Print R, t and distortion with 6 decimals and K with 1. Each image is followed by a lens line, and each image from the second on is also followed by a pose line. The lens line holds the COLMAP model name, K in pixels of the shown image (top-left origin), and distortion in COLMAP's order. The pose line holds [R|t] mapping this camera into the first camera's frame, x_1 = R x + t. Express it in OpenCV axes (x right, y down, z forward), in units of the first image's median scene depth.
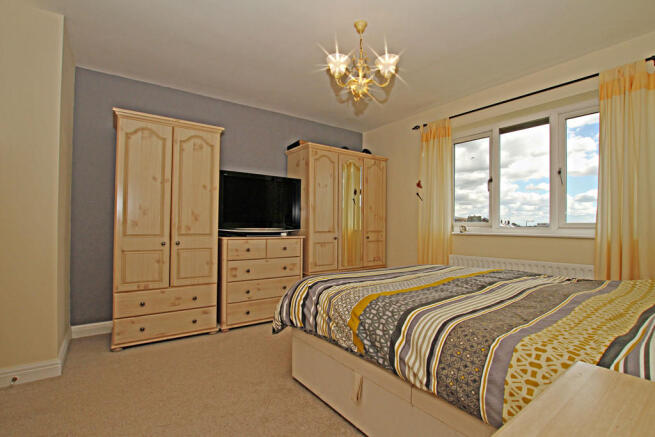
lens RADIAL K [[308.7, 0, 324.1], [0, 308.7, 222.9], [0, 0, 1]] dist [-0.003887, -0.000375]
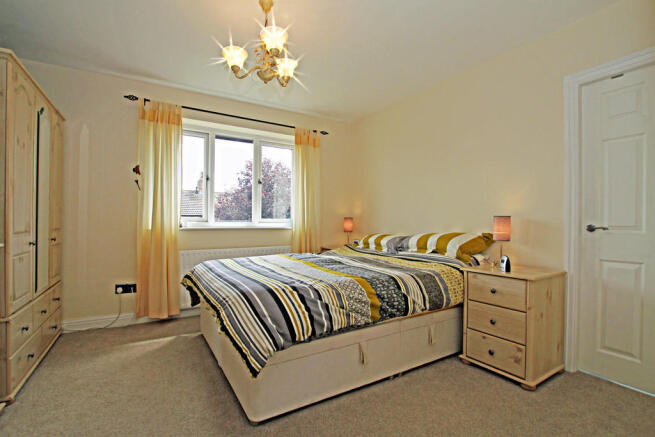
lens RADIAL K [[308.7, 0, 324.1], [0, 308.7, 222.9], [0, 0, 1]] dist [-0.003887, -0.000375]
pose [[0.089261, -0.008288, 0.995974, -0.587261], [-0.004064, 0.999954, 0.008685, 0.007748], [-0.996000, -0.004822, 0.089223, 0.564316]]
